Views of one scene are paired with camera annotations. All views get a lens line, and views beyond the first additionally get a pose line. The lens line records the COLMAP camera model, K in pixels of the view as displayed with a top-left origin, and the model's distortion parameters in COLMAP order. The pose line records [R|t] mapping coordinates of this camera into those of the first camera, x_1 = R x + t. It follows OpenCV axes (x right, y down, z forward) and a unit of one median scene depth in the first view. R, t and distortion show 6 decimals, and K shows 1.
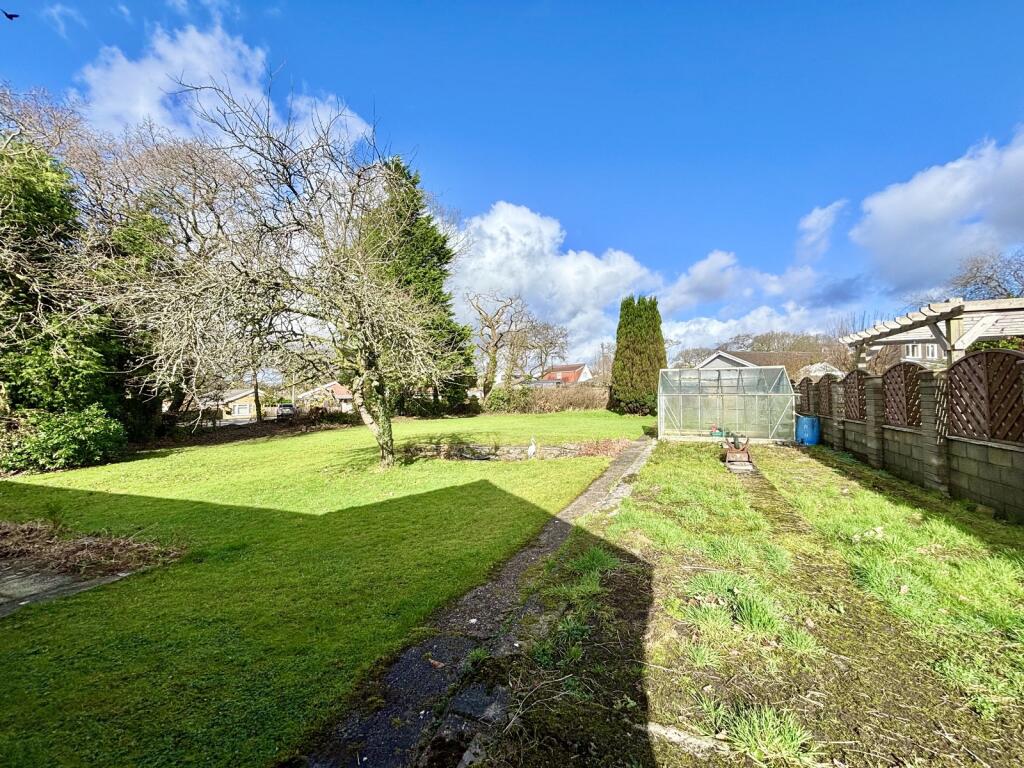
lens RADIAL K [[410.3, 0, 512.5], [0, 410.3, 381.9], [0, 0, 1]] dist [-0.002315, -0.000337]
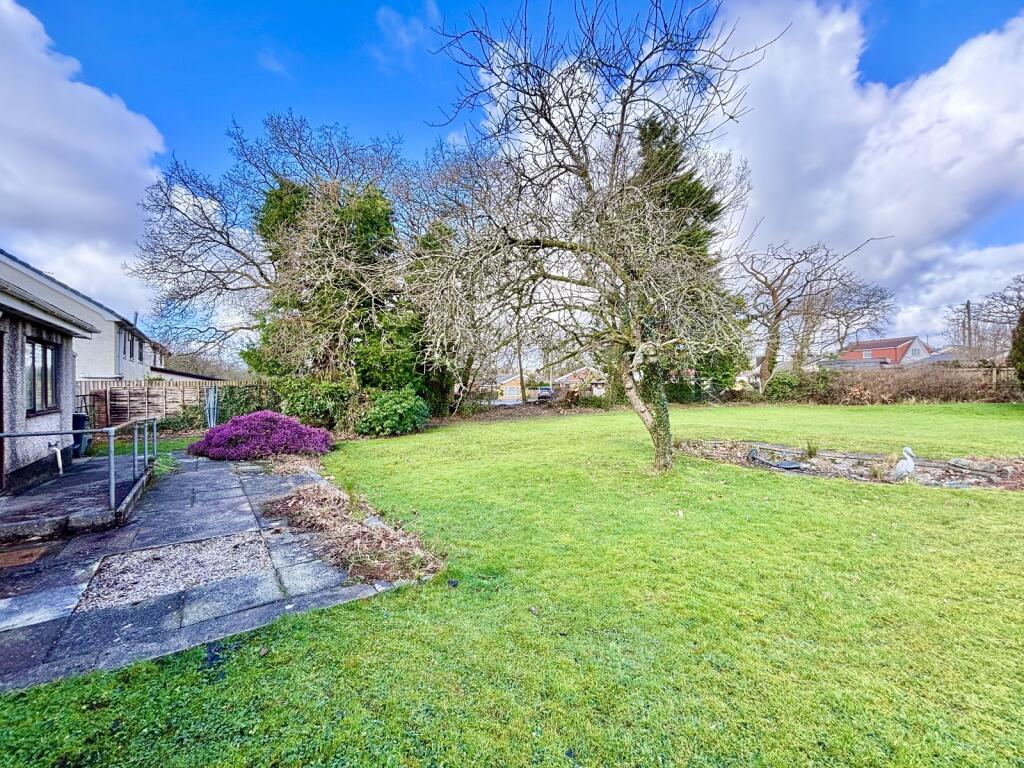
lens RADIAL K [[410.3, 0, 511.9], [0, 410.3, 384.9], [0, 0, 1]] dist [-0.002315, -0.000337]
pose [[0.834604, 0.011207, -0.550737, -0.073025], [0.012806, 0.999128, 0.039738, 0.008751], [0.550702, -0.040219, 0.833733, 0.124699]]
